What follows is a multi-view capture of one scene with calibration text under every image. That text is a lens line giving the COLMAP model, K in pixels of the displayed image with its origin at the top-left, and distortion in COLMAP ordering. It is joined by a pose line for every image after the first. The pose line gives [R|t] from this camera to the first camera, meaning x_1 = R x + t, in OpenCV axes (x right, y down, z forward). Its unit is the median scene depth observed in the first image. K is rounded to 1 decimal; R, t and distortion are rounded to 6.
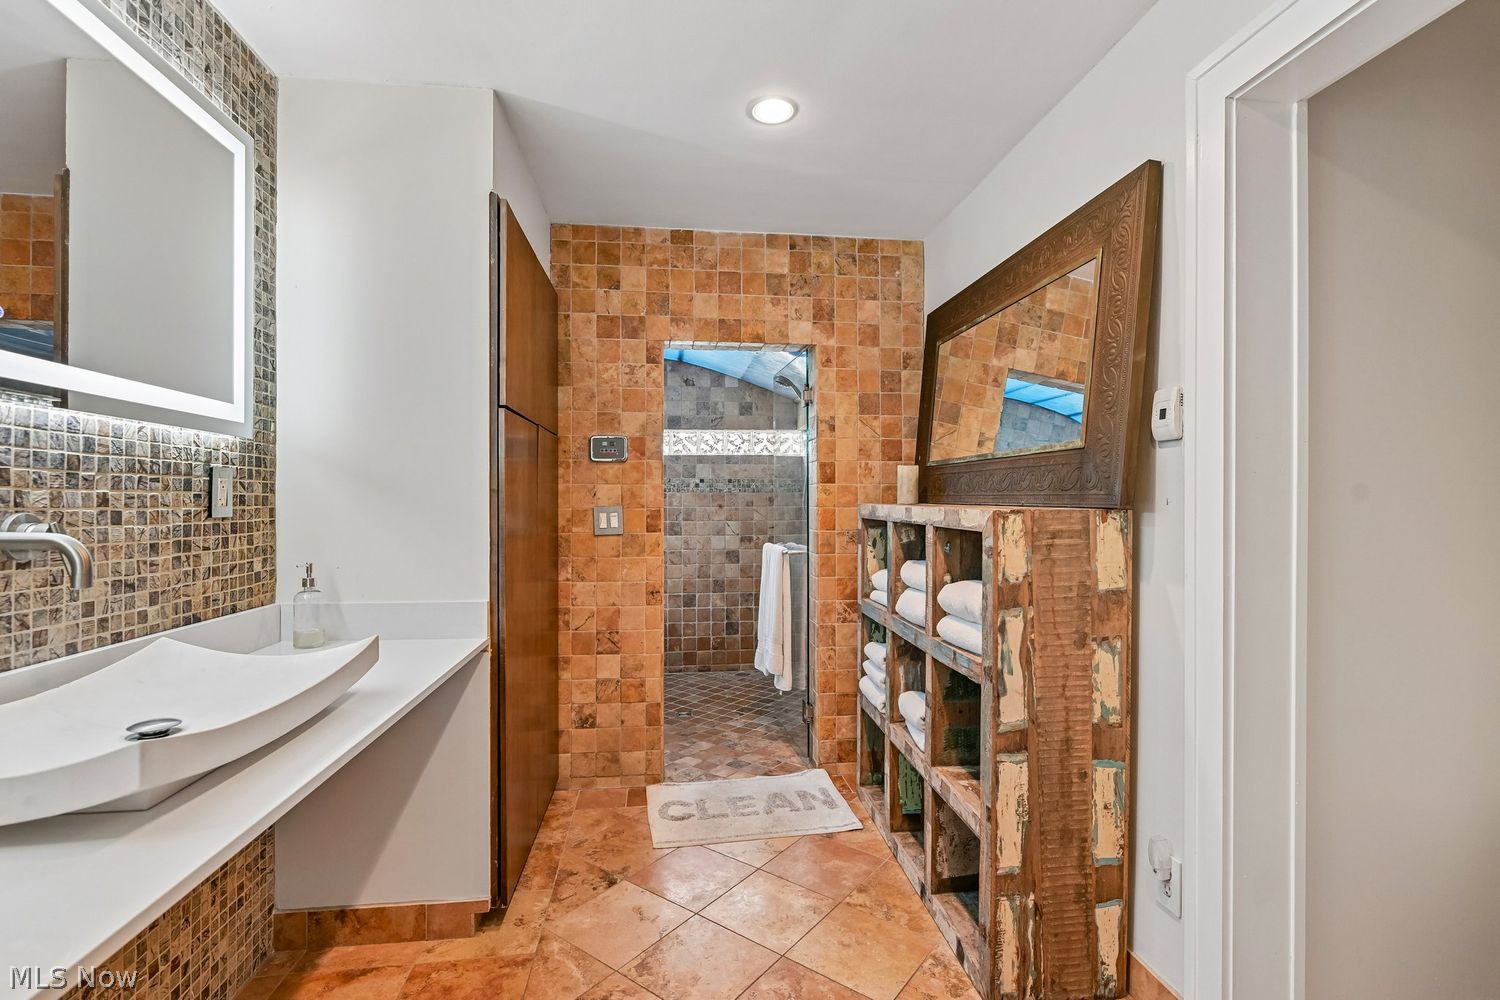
lens RADIAL K [[689.8, 0, 753.4], [0, 689.8, 498.1], [0, 0, 1]] dist [-0.003073, 0.000382]
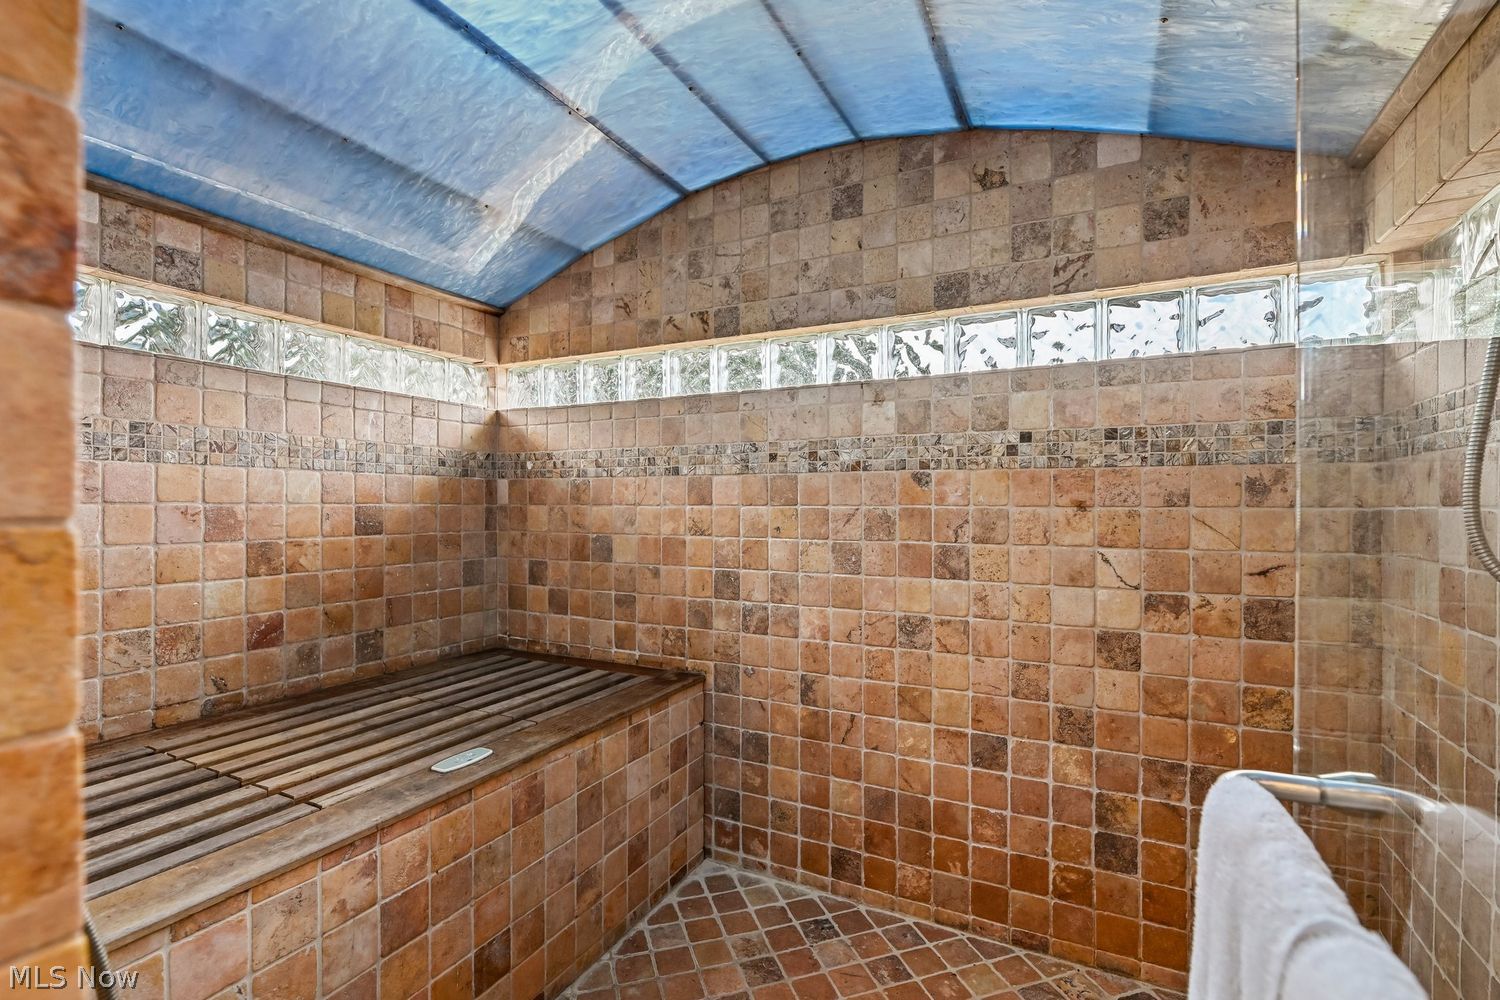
lens RADIAL K [[689.8, 0, 747.5], [0, 689.8, 502.8], [0, 0, 1]] dist [-0.003073, 0.000382]
pose [[0.827704, 0.006864, -0.561123, 0.014599], [-0.002810, 0.999963, 0.008087, 0.011588], [0.561158, -0.005117, 0.827693, 0.917202]]
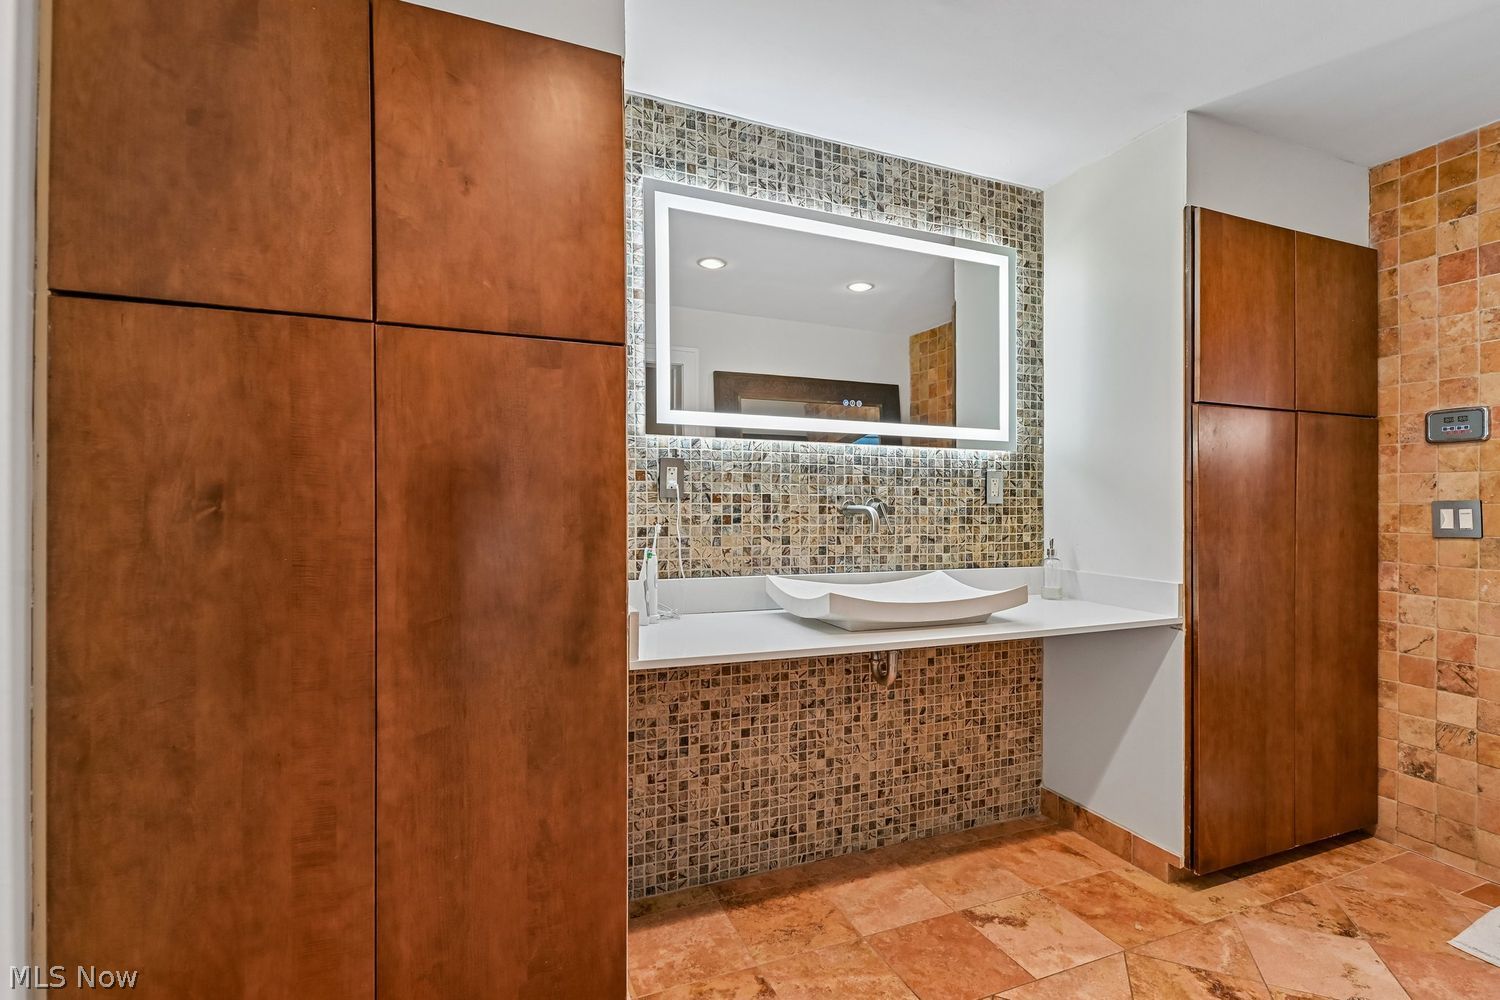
lens RADIAL K [[689.8, 0, 744.9], [0, 689.8, 502.3], [0, 0, 1]] dist [-0.003073, 0.000382]
pose [[0.243608, 0.001349, -0.969873, 0.481109], [-0.001128, 0.999999, 0.001107, 0.019133], [0.969873, 0.000824, 0.243609, 0.062792]]
